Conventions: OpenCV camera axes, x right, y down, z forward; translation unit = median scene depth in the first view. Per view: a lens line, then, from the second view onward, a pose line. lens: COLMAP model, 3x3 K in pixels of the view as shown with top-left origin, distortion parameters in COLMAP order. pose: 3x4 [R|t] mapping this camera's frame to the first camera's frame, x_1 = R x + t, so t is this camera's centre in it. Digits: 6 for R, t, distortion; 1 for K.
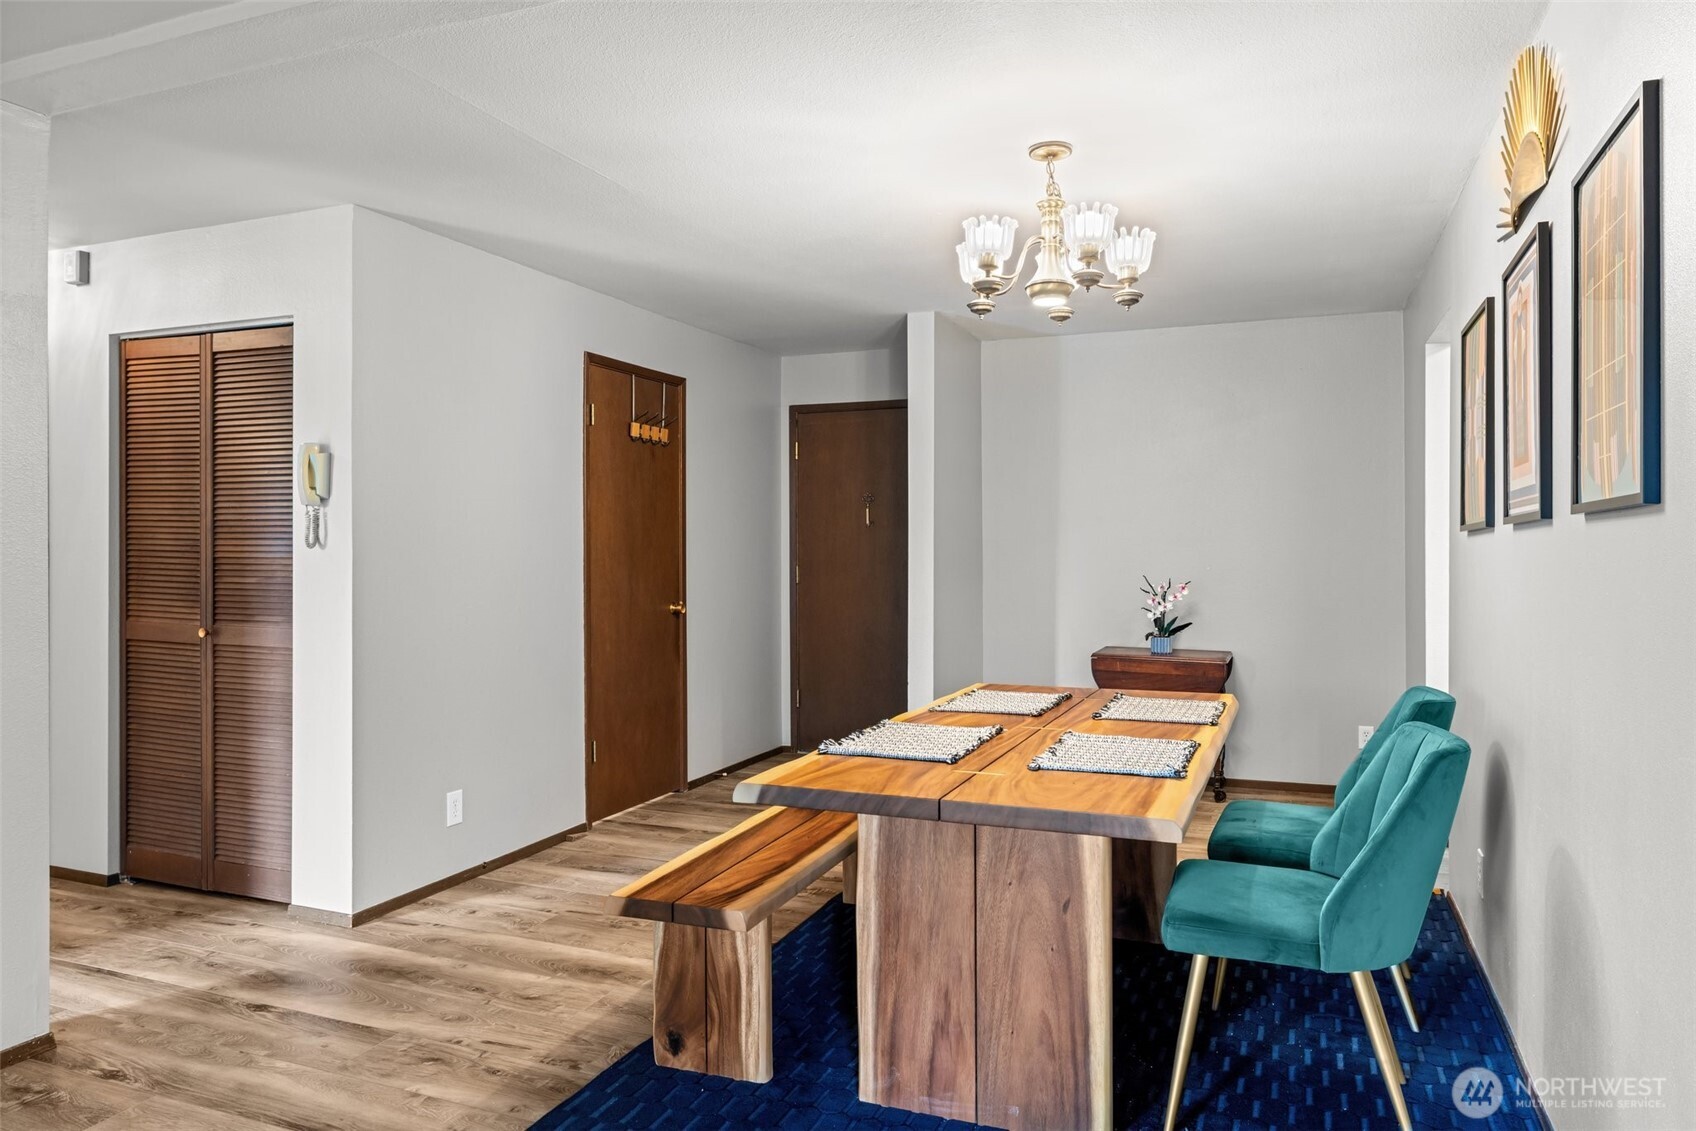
lens RADIAL K [[1109.7, 0, 862.3], [0, 1109.7, 549.2], [0, 0, 1]] dist [-0.006691, -0.001243]
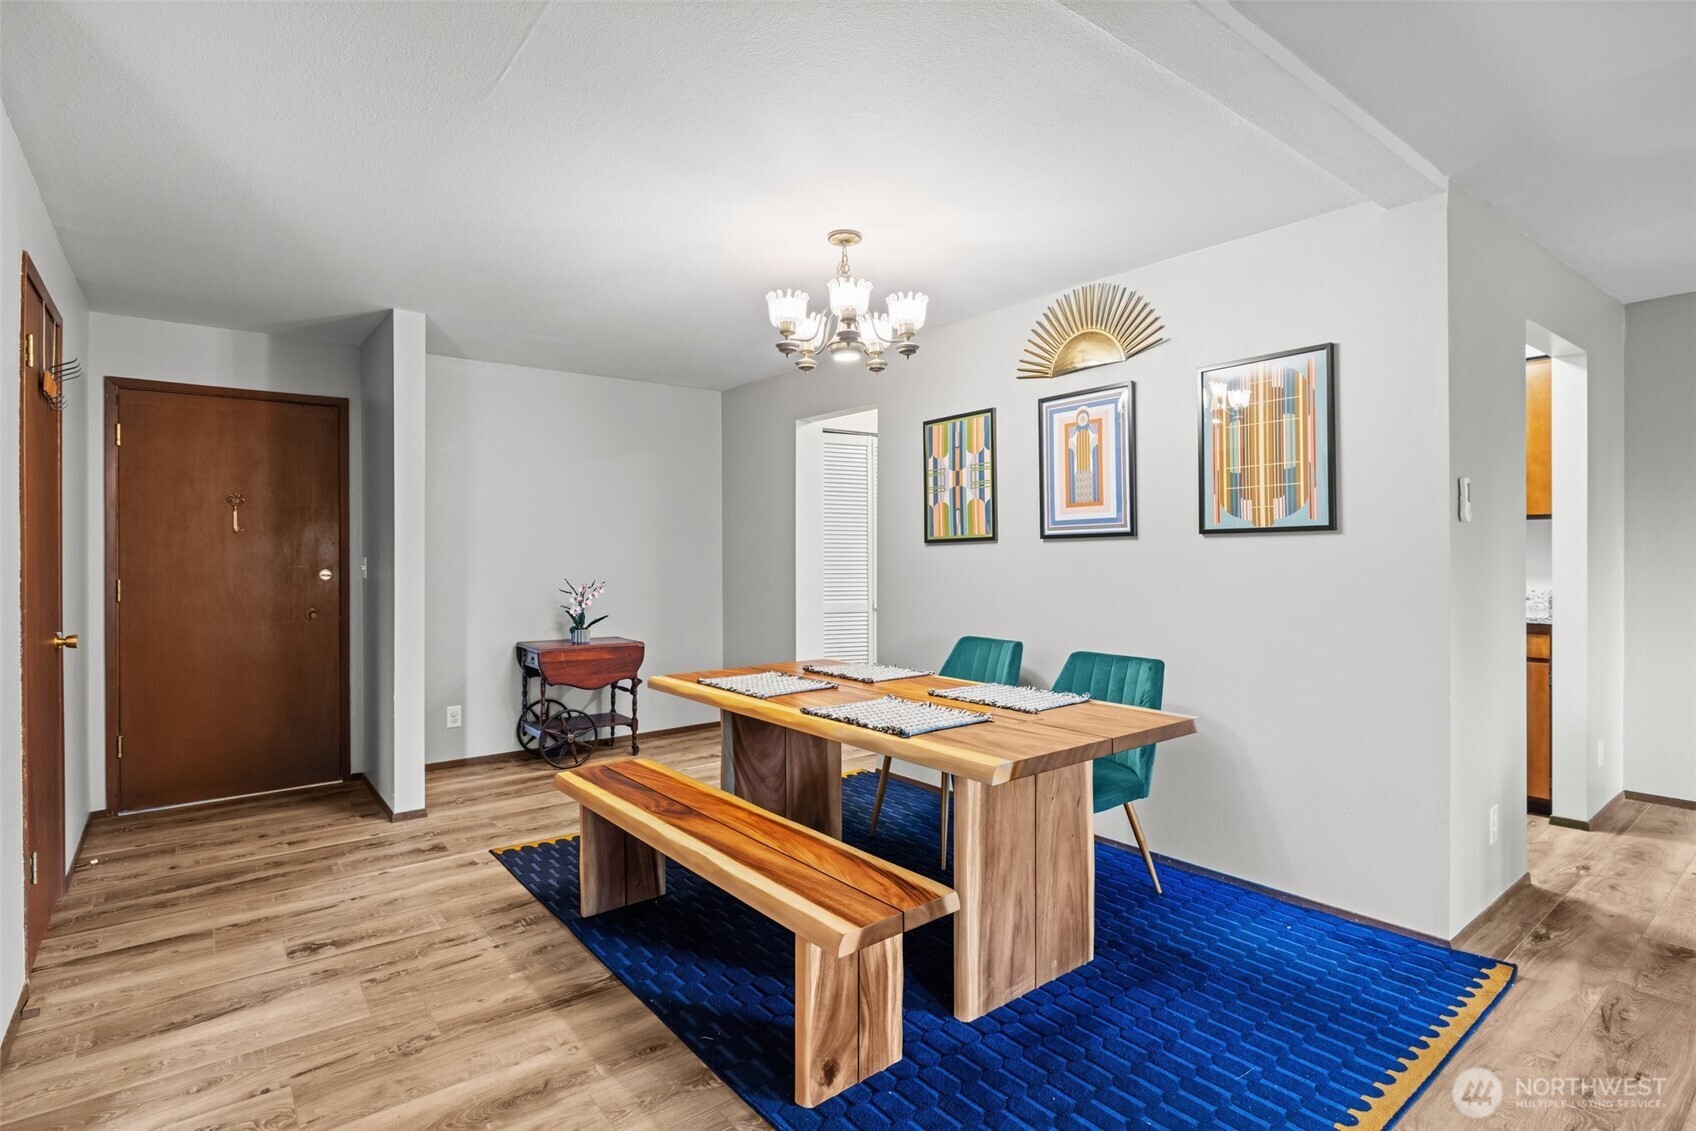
lens RADIAL K [[840.9, 0, 846.2], [0, 840.9, 554.0], [0, 0, 1]] dist [-0.006805, 0.000901]
pose [[0.502824, -0.002910, 0.864384, -0.747517], [0.007425, 0.999972, -0.000952, 0.001879], [-0.864357, 0.006897, 0.502831, 0.594235]]
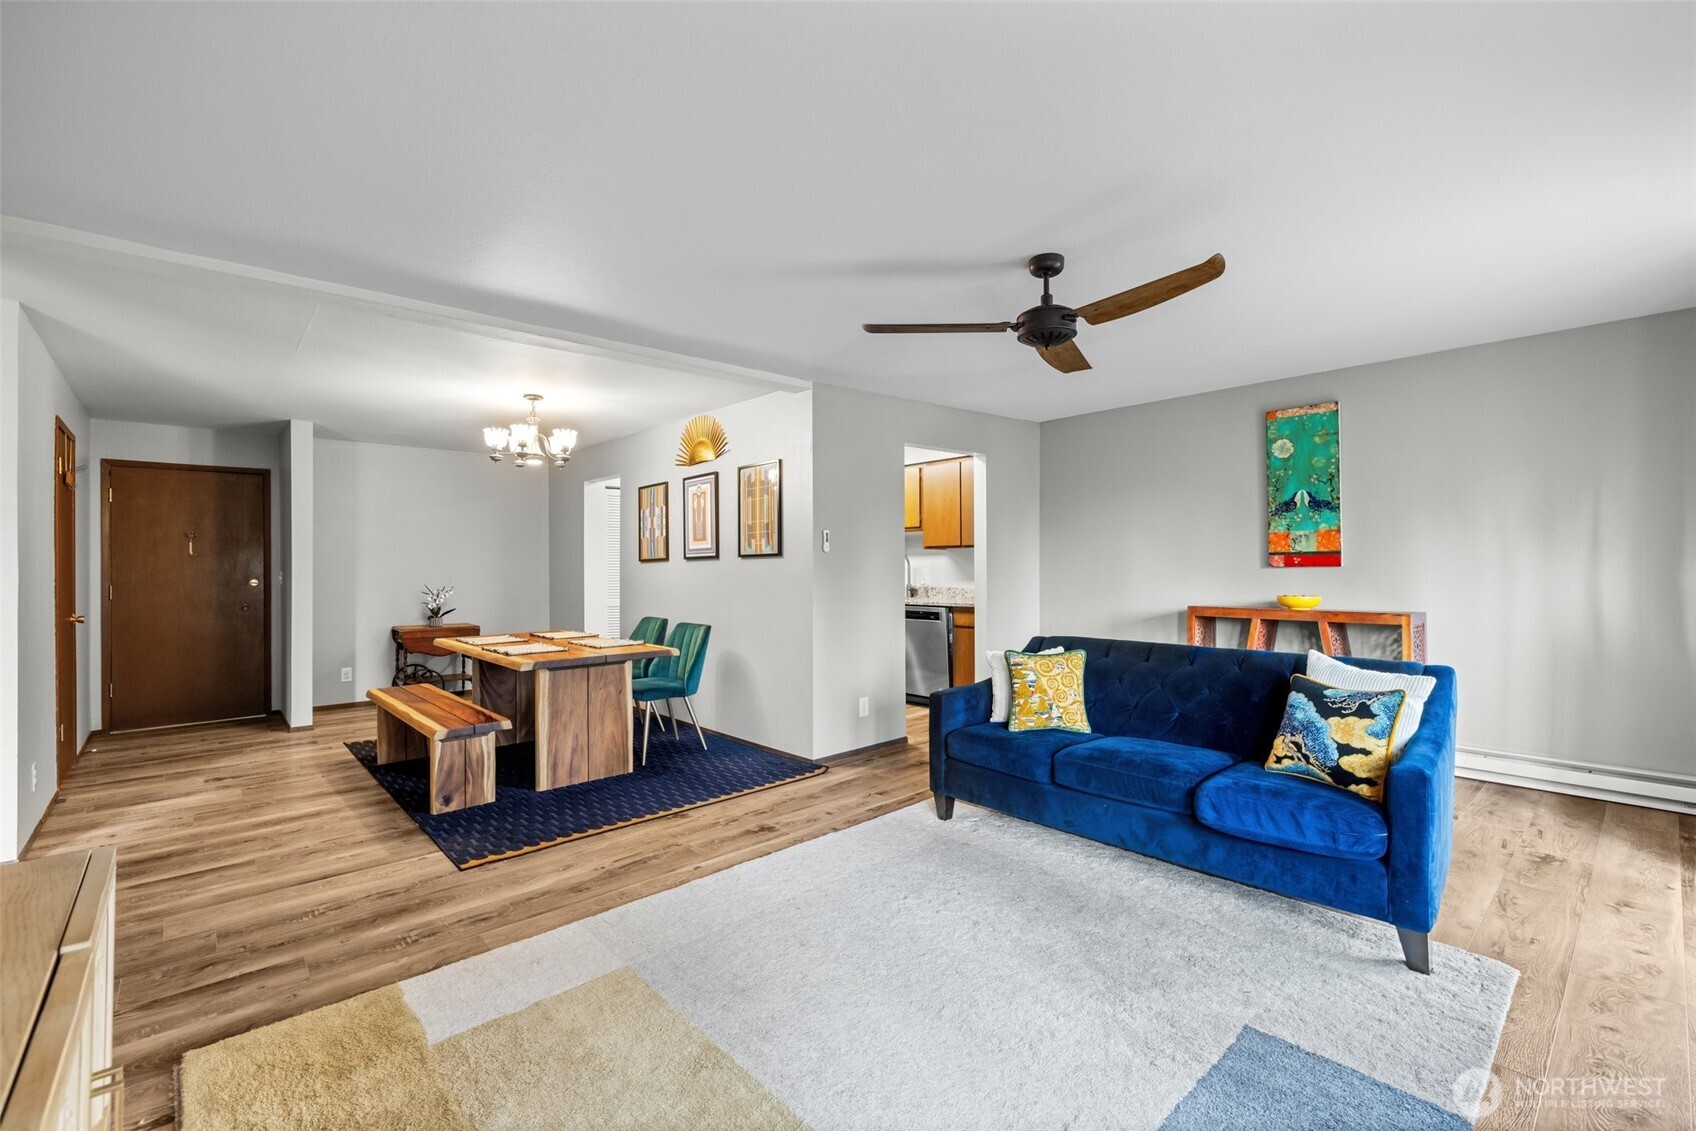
lens RADIAL K [[735.5, 0, 849.1], [0, 735.5, 564.7], [0, 0, 1]] dist [0.002744, -0.000635]
pose [[0.443444, -0.002121, 0.896300, -1.046531], [0.010204, 0.999944, -0.002682, 0.003628], [-0.896244, 0.010335, 0.443441, -0.313668]]
